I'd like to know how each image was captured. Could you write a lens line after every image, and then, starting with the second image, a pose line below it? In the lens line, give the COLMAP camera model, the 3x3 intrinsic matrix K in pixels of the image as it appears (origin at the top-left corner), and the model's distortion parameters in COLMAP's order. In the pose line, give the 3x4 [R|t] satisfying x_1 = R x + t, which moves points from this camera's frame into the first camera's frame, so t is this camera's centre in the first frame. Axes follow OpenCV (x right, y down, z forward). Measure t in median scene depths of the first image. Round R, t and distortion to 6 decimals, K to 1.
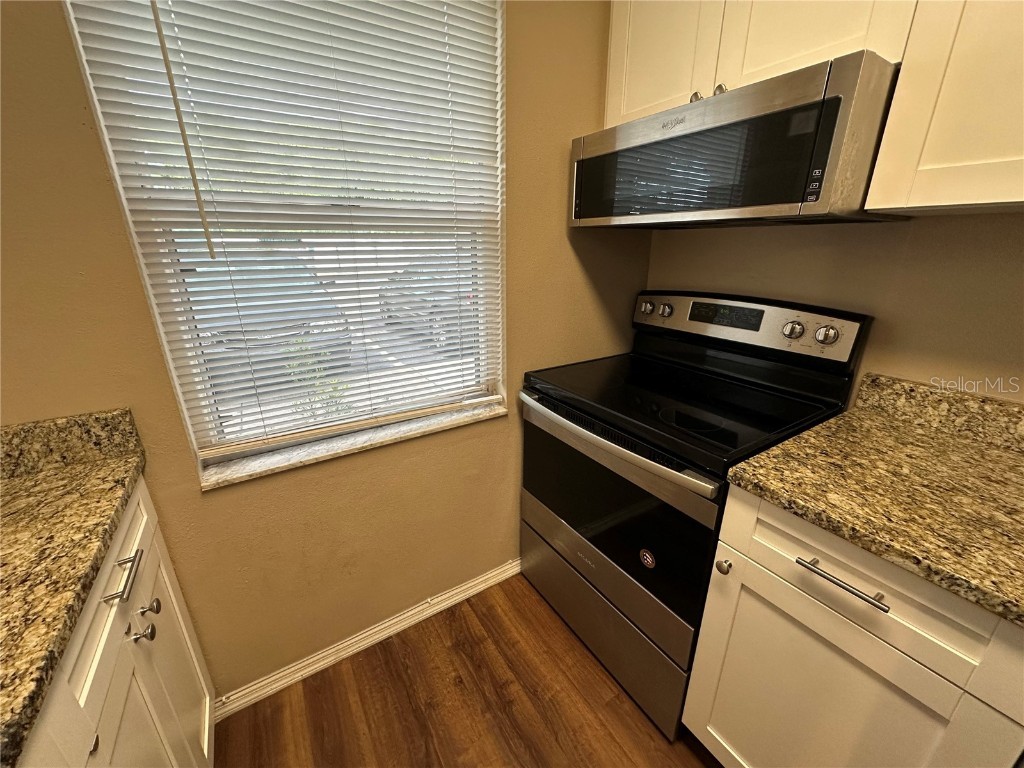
lens RADIAL K [[405.9, 0, 512.0], [0, 405.9, 383.3], [0, 0, 1]] dist [-0.002624, 0.000162]
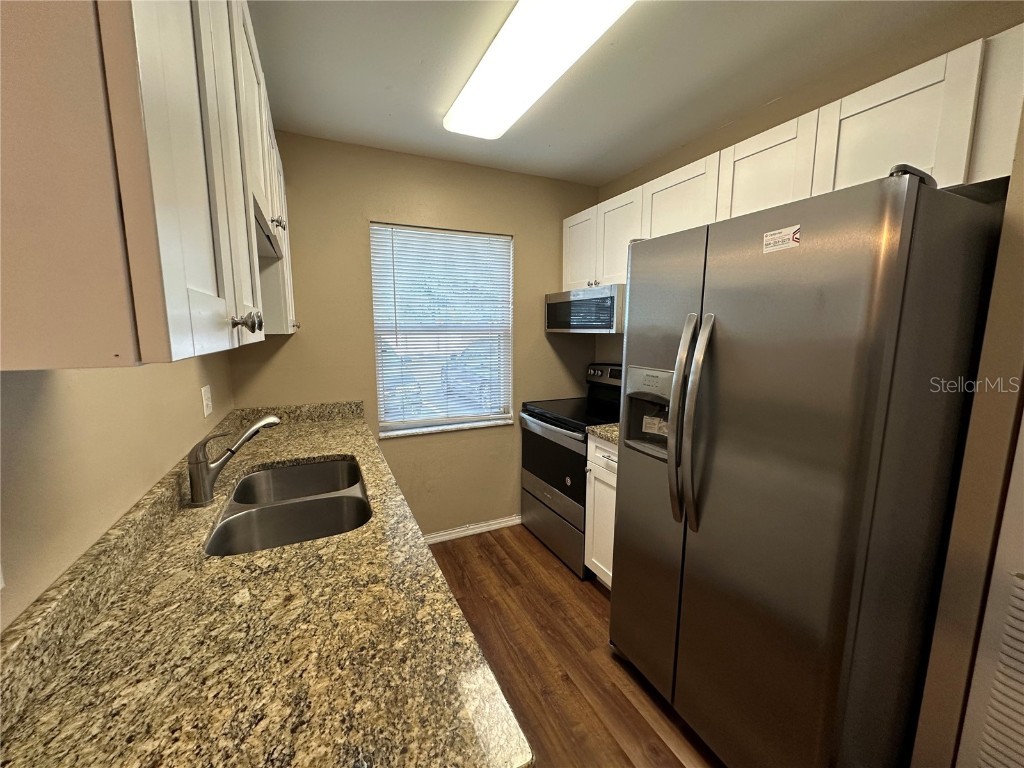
lens RADIAL K [[405.9, 0, 509.3], [0, 405.9, 387.5], [0, 0, 1]] dist [-0.002624, 0.000162]
pose [[0.990431, 0.019600, -0.136608, 0.240616], [-0.044970, 0.981673, -0.185192, 0.278120], [0.130474, 0.189563, 0.973161, -0.965721]]
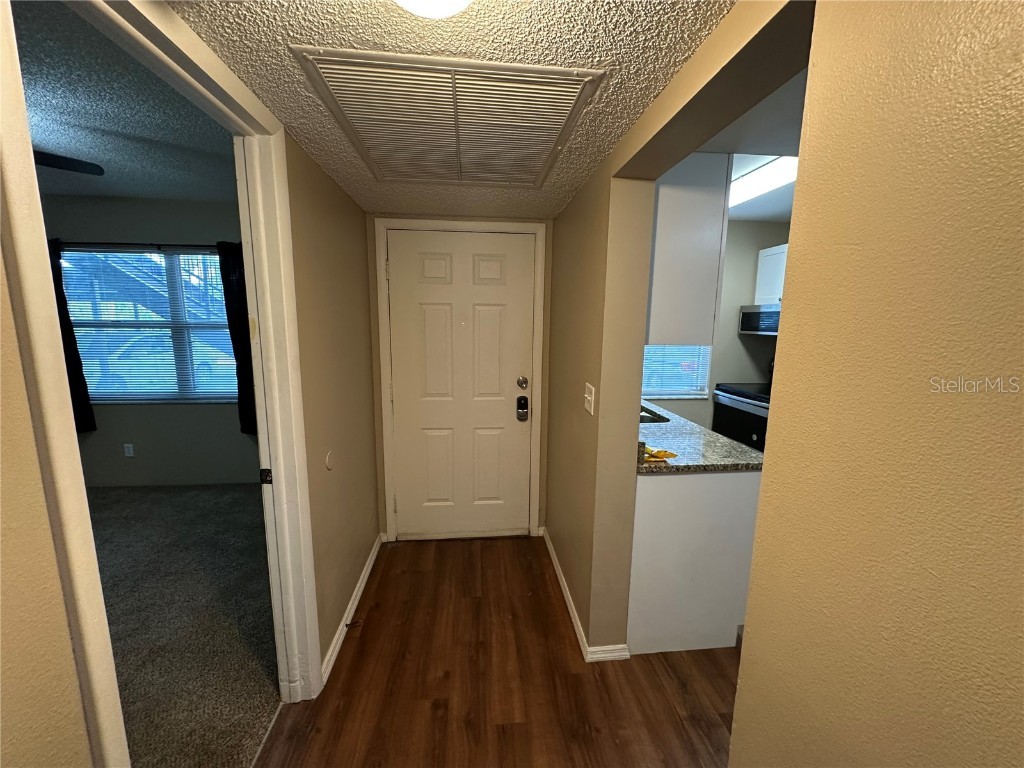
lens RADIAL K [[405.9, 0, 513.1], [0, 405.9, 386.7], [0, 0, 1]] dist [-0.002624, 0.000162]
pose [[0.893206, 0.081186, -0.442257, 0.017812], [-0.157841, 0.977586, -0.139327, 0.612618], [0.421033, 0.194255, 0.886000, -2.063494]]
